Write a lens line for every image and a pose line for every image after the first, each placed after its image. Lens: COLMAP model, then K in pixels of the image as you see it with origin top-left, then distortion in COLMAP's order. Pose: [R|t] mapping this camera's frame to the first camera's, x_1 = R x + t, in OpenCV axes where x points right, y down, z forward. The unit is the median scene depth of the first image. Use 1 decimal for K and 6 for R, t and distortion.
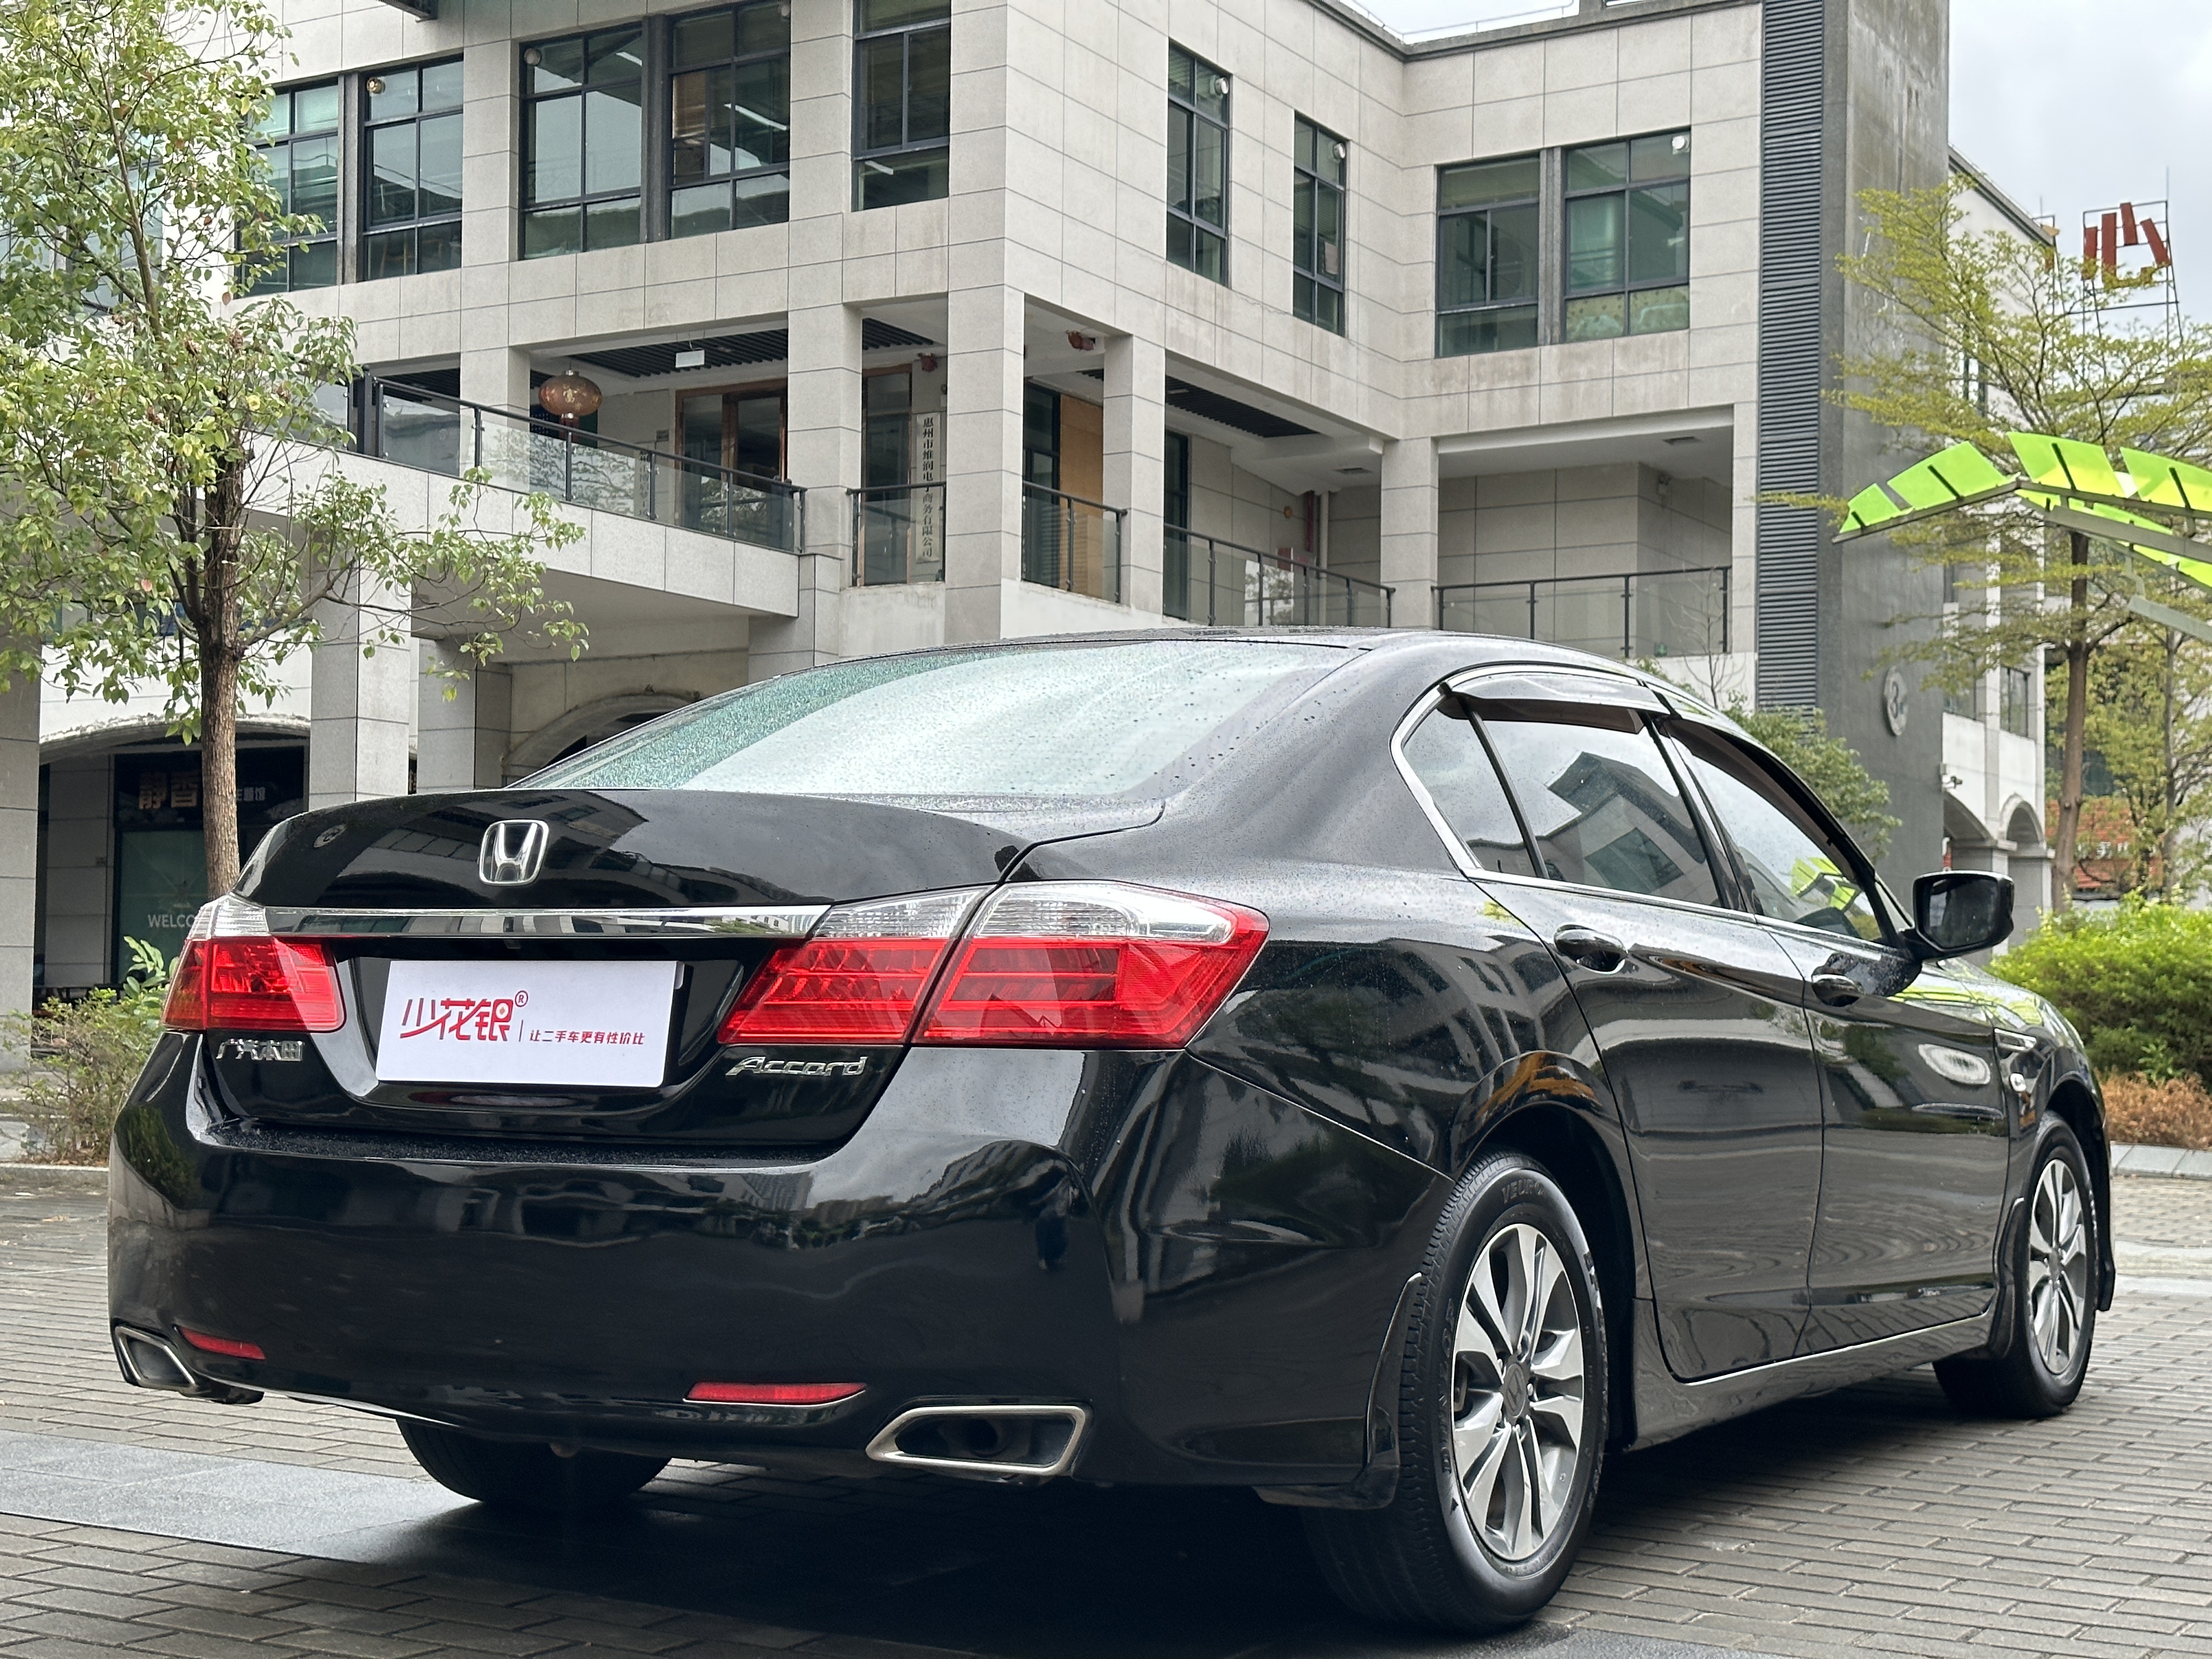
lens RADIAL K [[3044.7, 0, 1152.0], [0, 3044.7, 890.4], [0, 0, 1]] dist [0.105434, 0.000000]
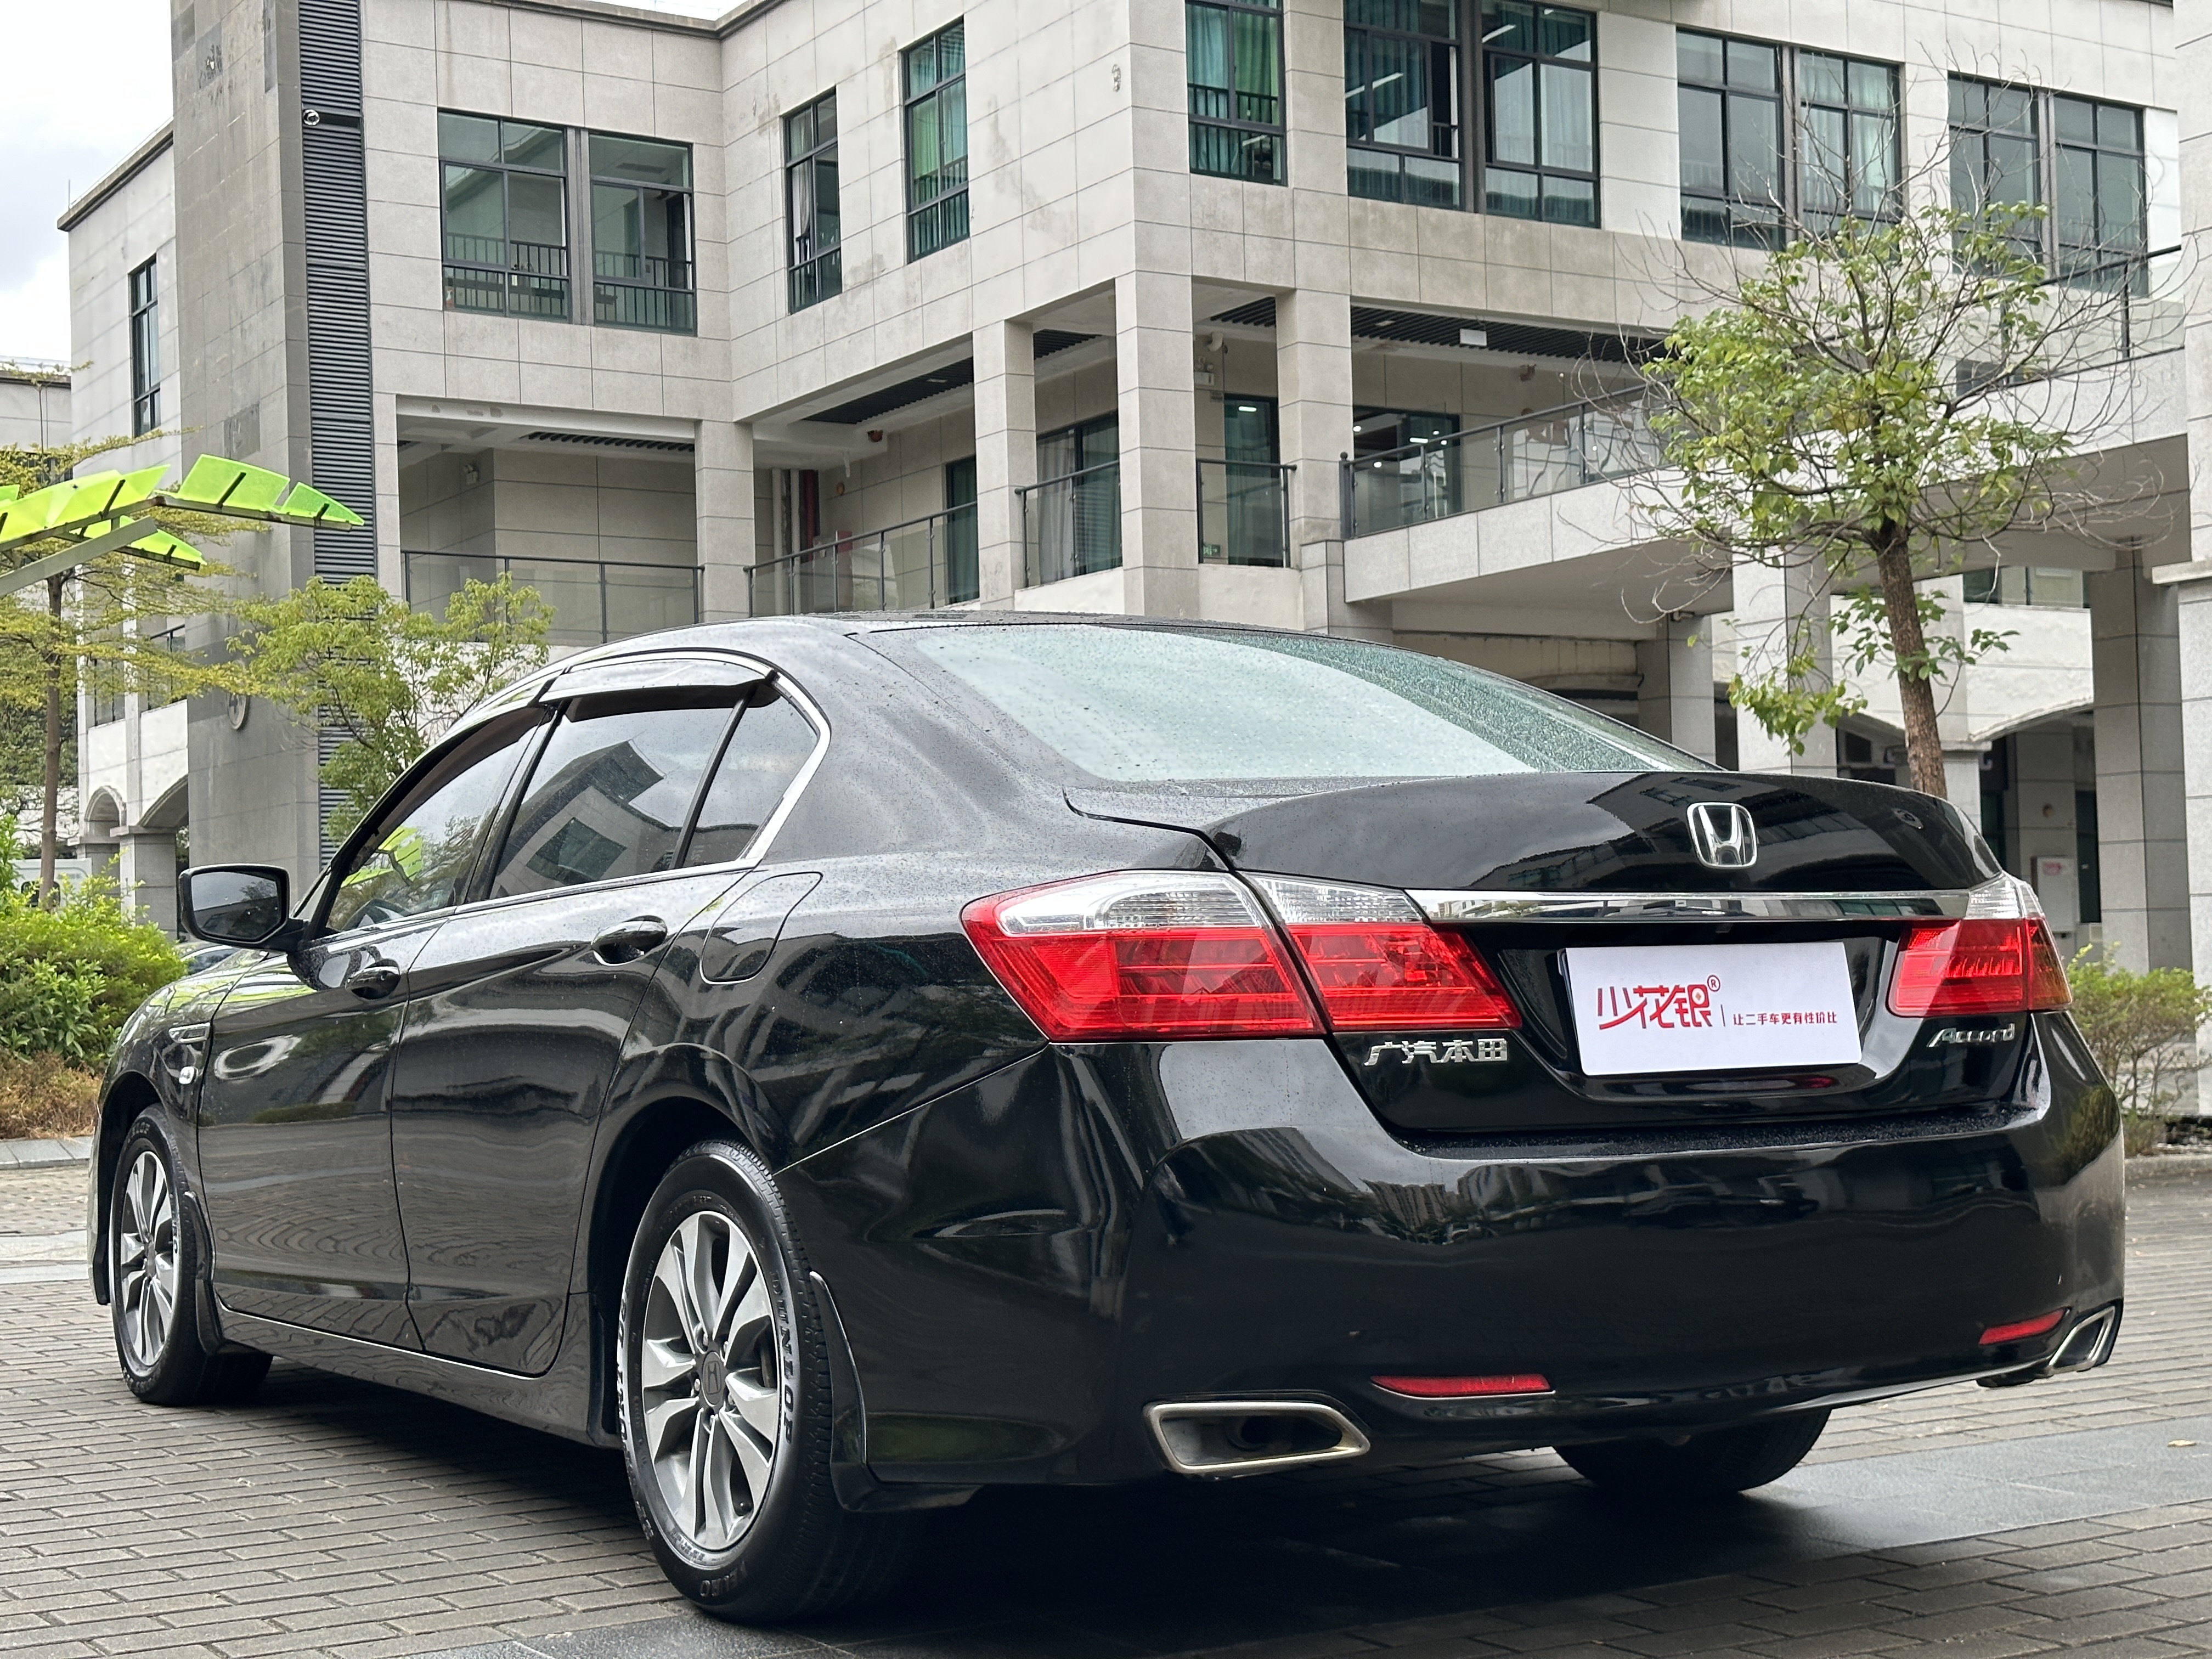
lens RADIAL K [[3044.7, 0, 1093.3], [0, 3044.7, 840.9], [0, 0, 1]] dist [0.105434, 0.000000]
pose [[0.476688, 0.015926, 0.878928, -0.111898], [-0.003889, 0.999864, -0.016008, 0.000531], [-0.879064, 0.004213, 0.476686, 0.066477]]
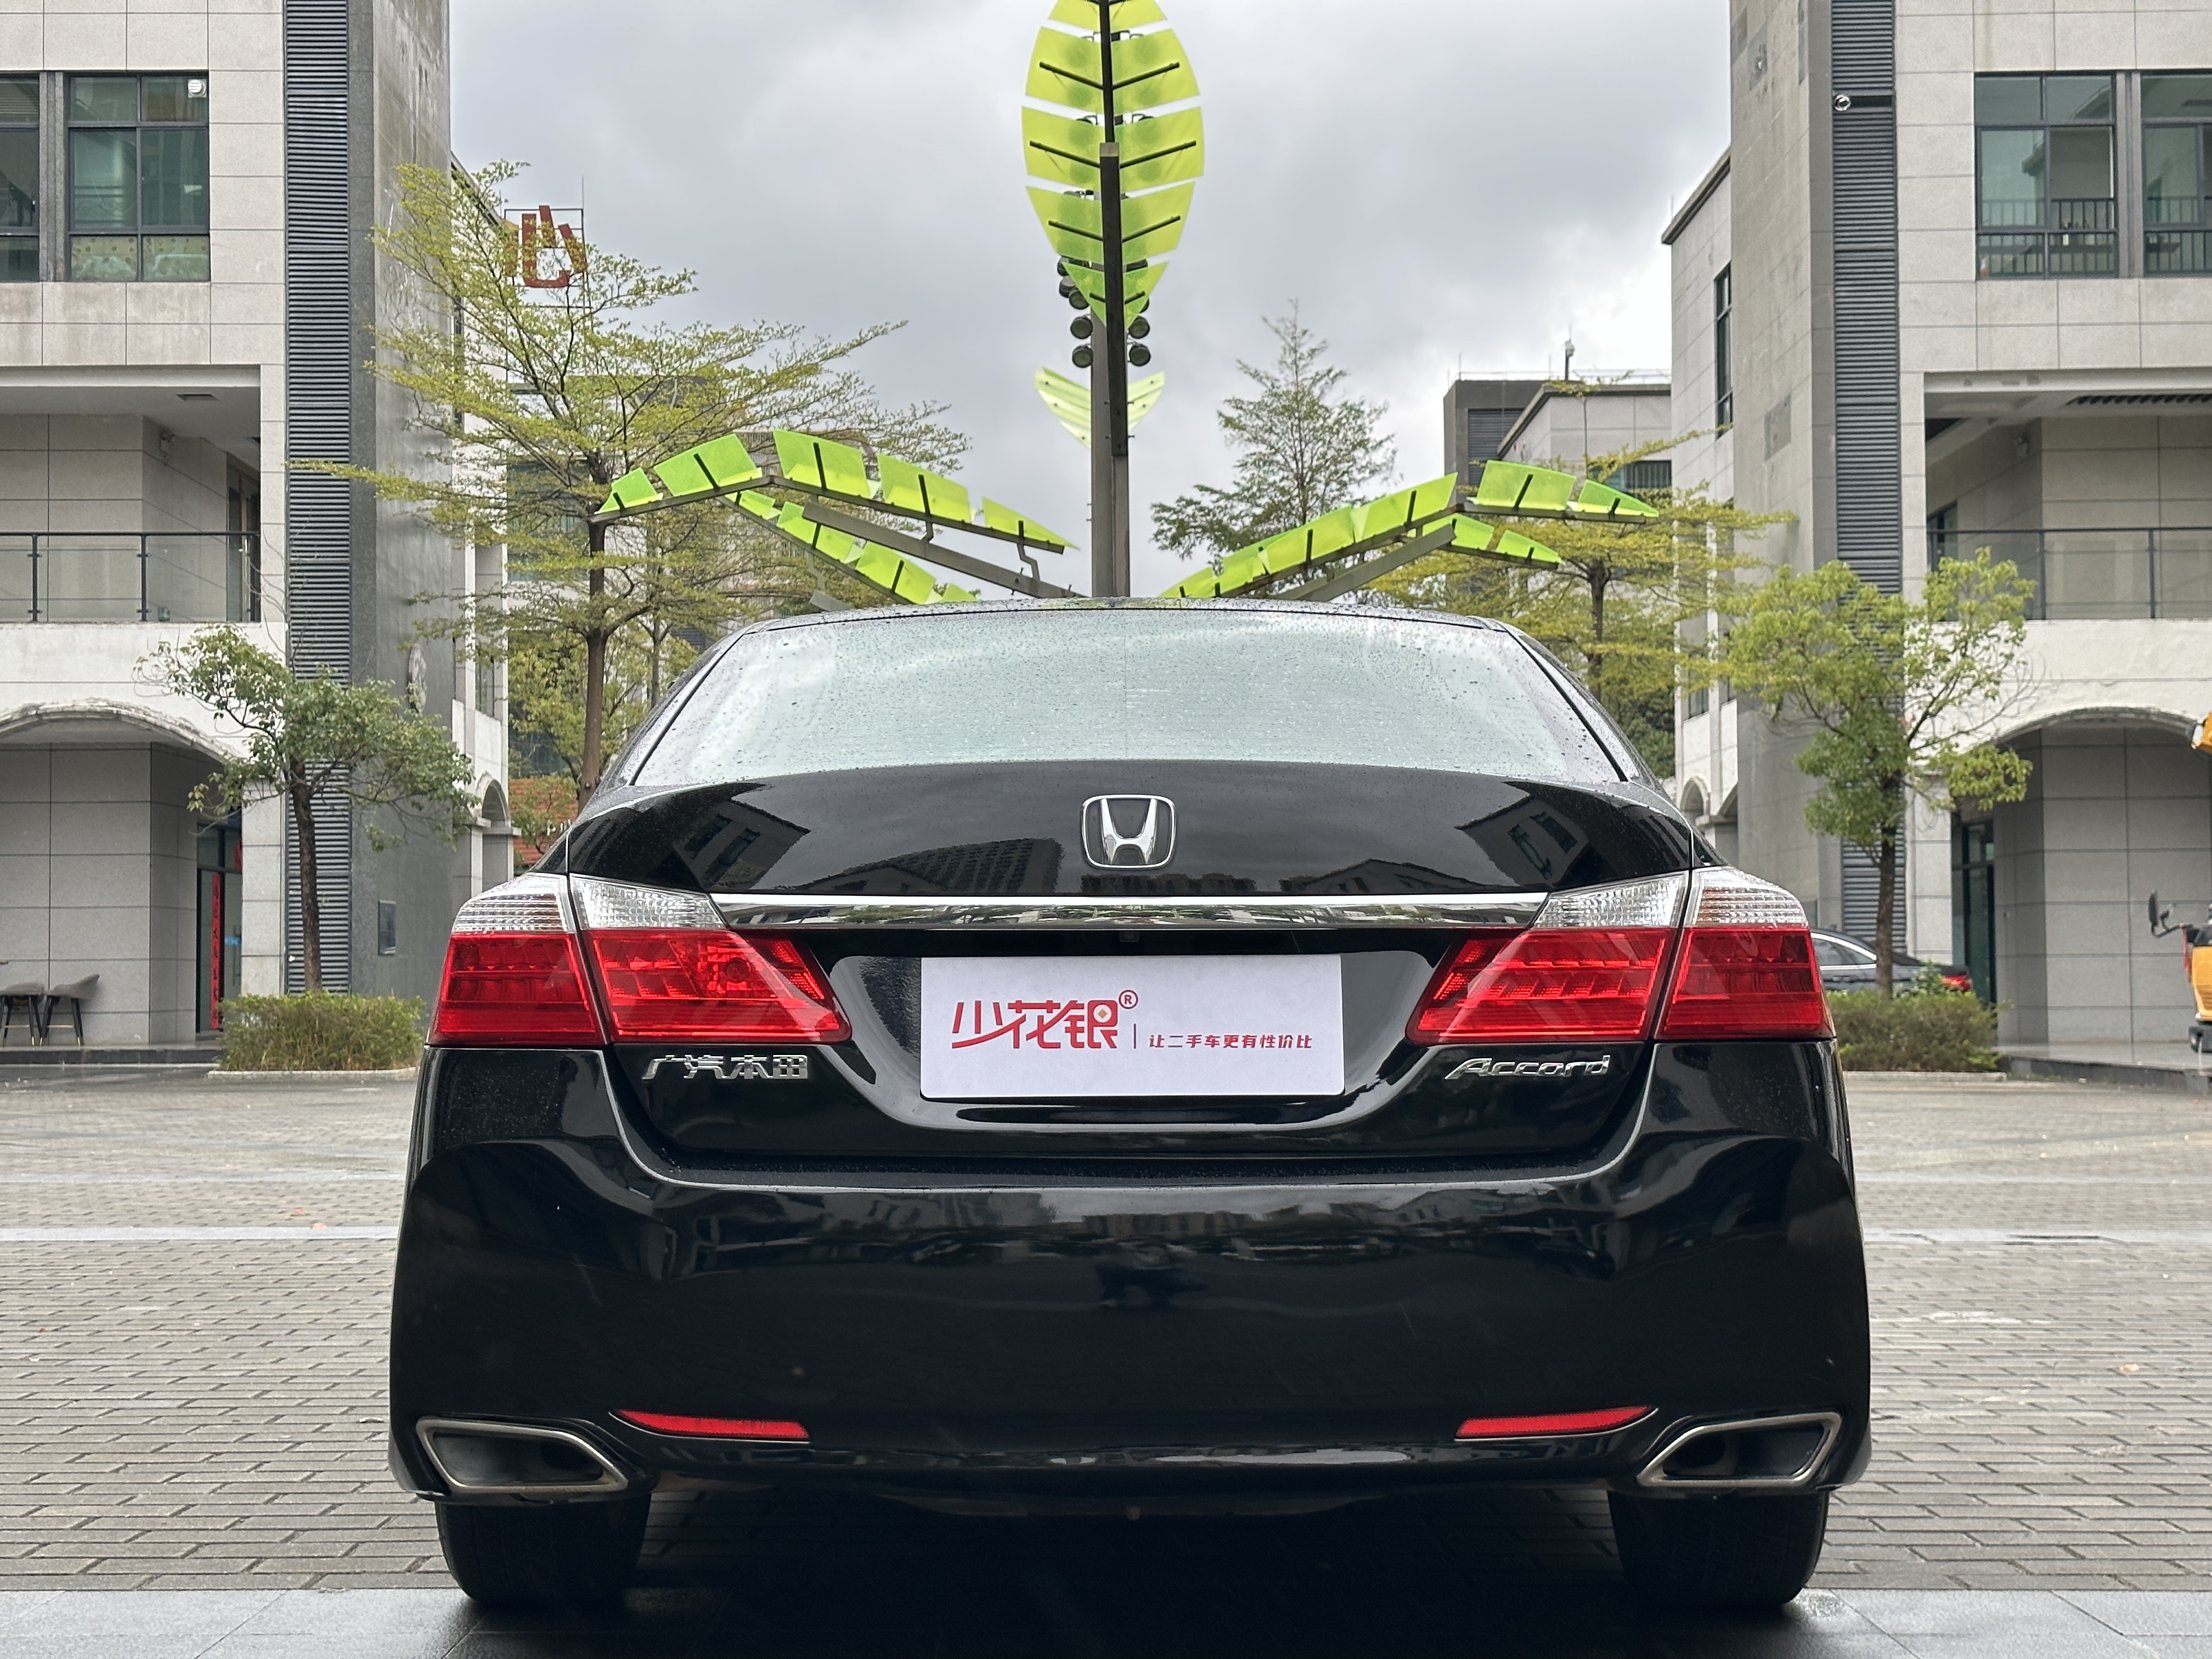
lens RADIAL K [[3044.7, 0, 1120.8], [0, 3044.7, 847.1], [0, 0, 1]] dist [0.105434, 0.000000]
pose [[0.865353, 0.006463, 0.501121, -0.061203], [-0.003209, 0.999968, -0.007354, -0.000174], [-0.501153, 0.004756, 0.865346, 0.023197]]
